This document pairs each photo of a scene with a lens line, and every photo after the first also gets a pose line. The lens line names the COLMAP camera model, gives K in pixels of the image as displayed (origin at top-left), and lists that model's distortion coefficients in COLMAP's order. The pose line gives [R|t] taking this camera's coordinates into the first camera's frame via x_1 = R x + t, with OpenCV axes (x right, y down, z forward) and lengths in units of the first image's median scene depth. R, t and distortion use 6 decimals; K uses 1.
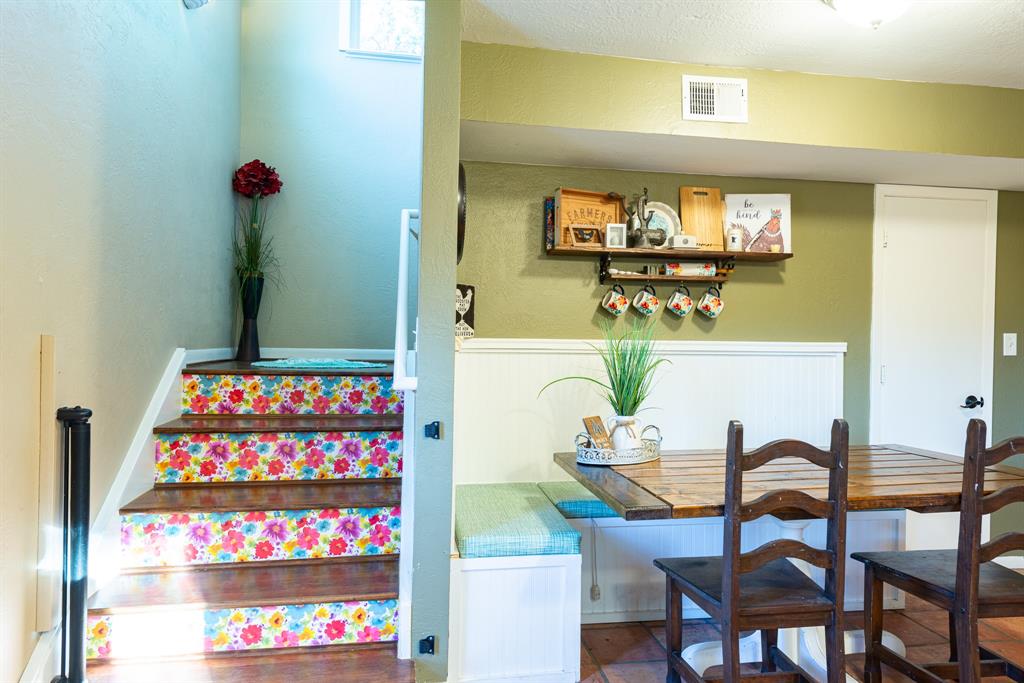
lens RADIAL K [[696.2, 0, 492.8], [0, 696.2, 339.4], [0, 0, 1]] dist [0.030871, -0.033141]
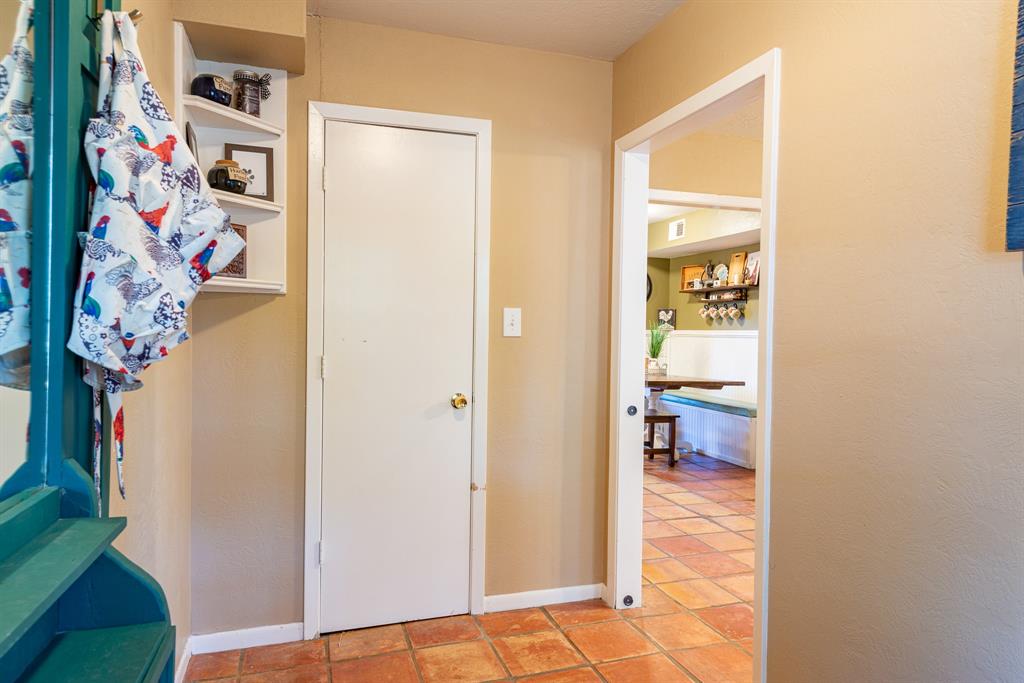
lens RADIAL K [[668.4, 0, 506.1], [0, 668.4, 340.1], [0, 0, 1]] dist [0.031404, -0.037813]
pose [[0.131634, 0.003170, -0.991293, 2.153768], [-0.007586, 0.999969, 0.002190, 0.031496], [0.991269, 0.007232, 0.131654, 0.098794]]
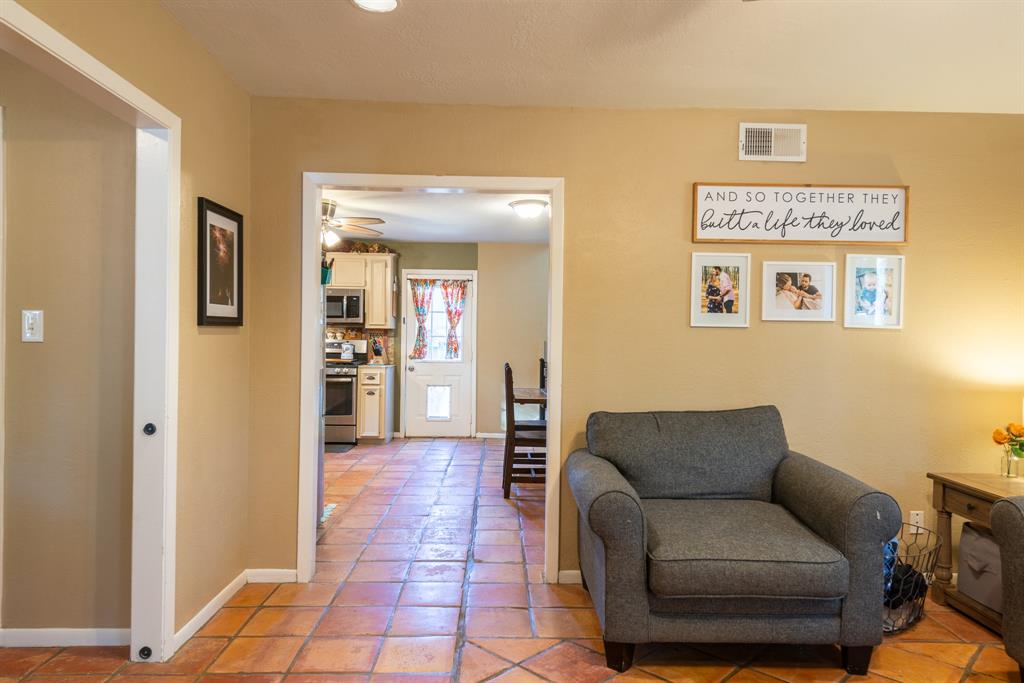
lens RADIAL K [[673.6, 0, 512.9], [0, 673.6, 337.4], [0, 0, 1]] dist [0.009598, -0.001872]
pose [[-0.155622, -0.020714, -0.987600, 1.995166], [-0.014359, 0.999722, -0.018706, 0.030579], [0.987712, 0.011270, -0.155876, 0.876965]]
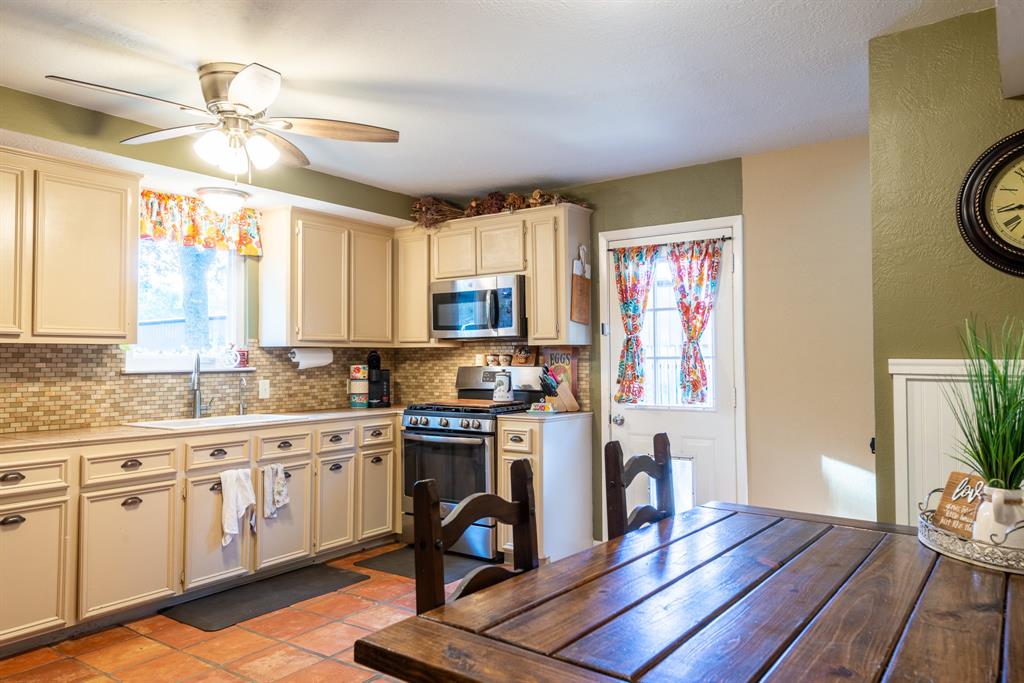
lens RADIAL K [[696.2, 0, 492.8], [0, 696.2, 339.4], [0, 0, 1]] dist [0.030871, -0.033141]
pose [[-0.717898, -0.034534, -0.695291, 0.775709], [-0.005590, 0.999023, -0.043847, 0.010044], [0.696126, -0.027591, -0.717390, 0.915307]]
